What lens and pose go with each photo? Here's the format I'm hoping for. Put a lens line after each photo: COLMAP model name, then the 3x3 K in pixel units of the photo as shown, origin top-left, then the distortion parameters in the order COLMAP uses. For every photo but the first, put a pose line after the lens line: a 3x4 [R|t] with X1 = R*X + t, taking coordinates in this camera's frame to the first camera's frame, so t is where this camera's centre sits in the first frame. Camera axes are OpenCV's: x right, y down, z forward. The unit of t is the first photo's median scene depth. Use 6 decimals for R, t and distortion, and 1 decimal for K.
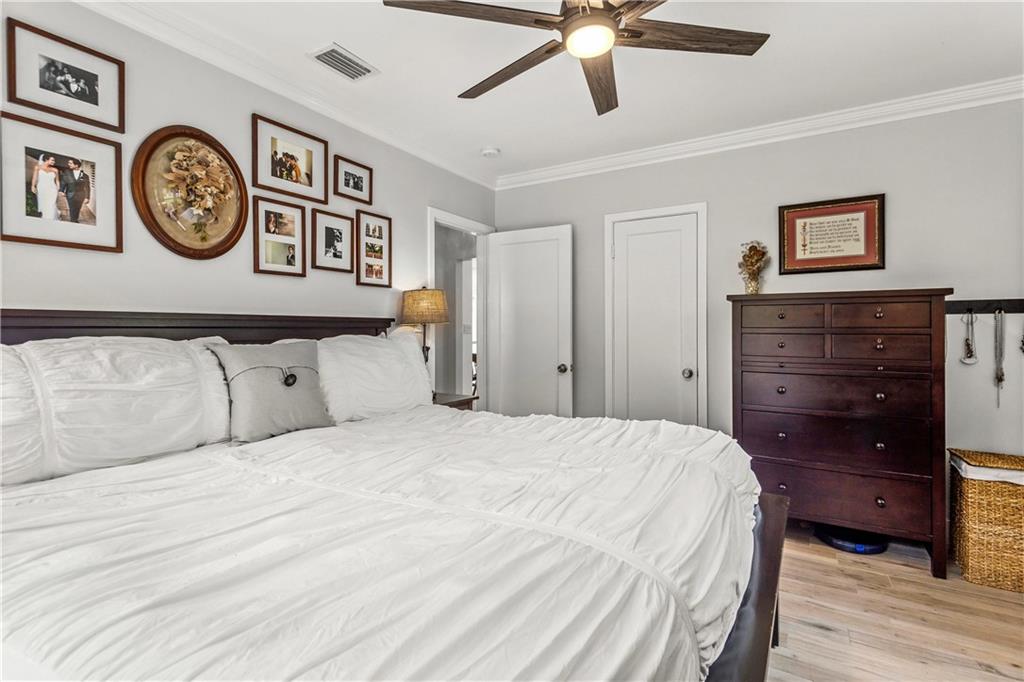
lens RADIAL K [[490.9, 0, 506.2], [0, 490.9, 328.4], [0, 0, 1]] dist [0.031254, -0.010791]
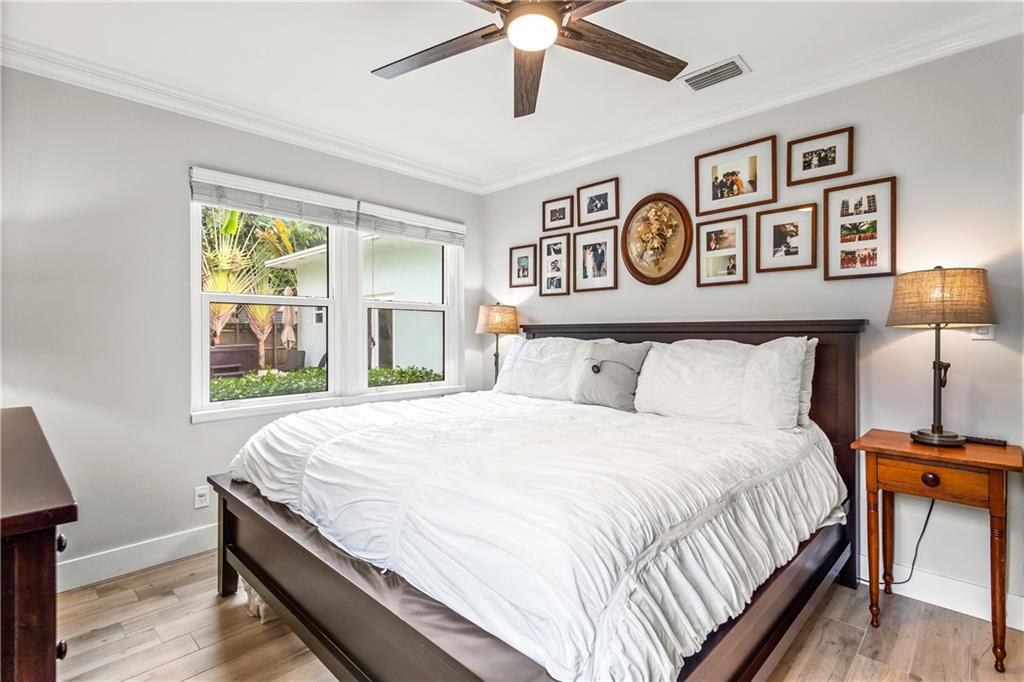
lens RADIAL K [[490.9, 0, 506.2], [0, 490.9, 328.4], [0, 0, 1]] dist [0.031254, -0.010791]
pose [[-0.233334, -0.009499, -0.972350, 0.709807], [-0.001037, 0.999954, -0.009519, 0.000309], [0.972396, -0.001213, -0.233333, 0.759103]]
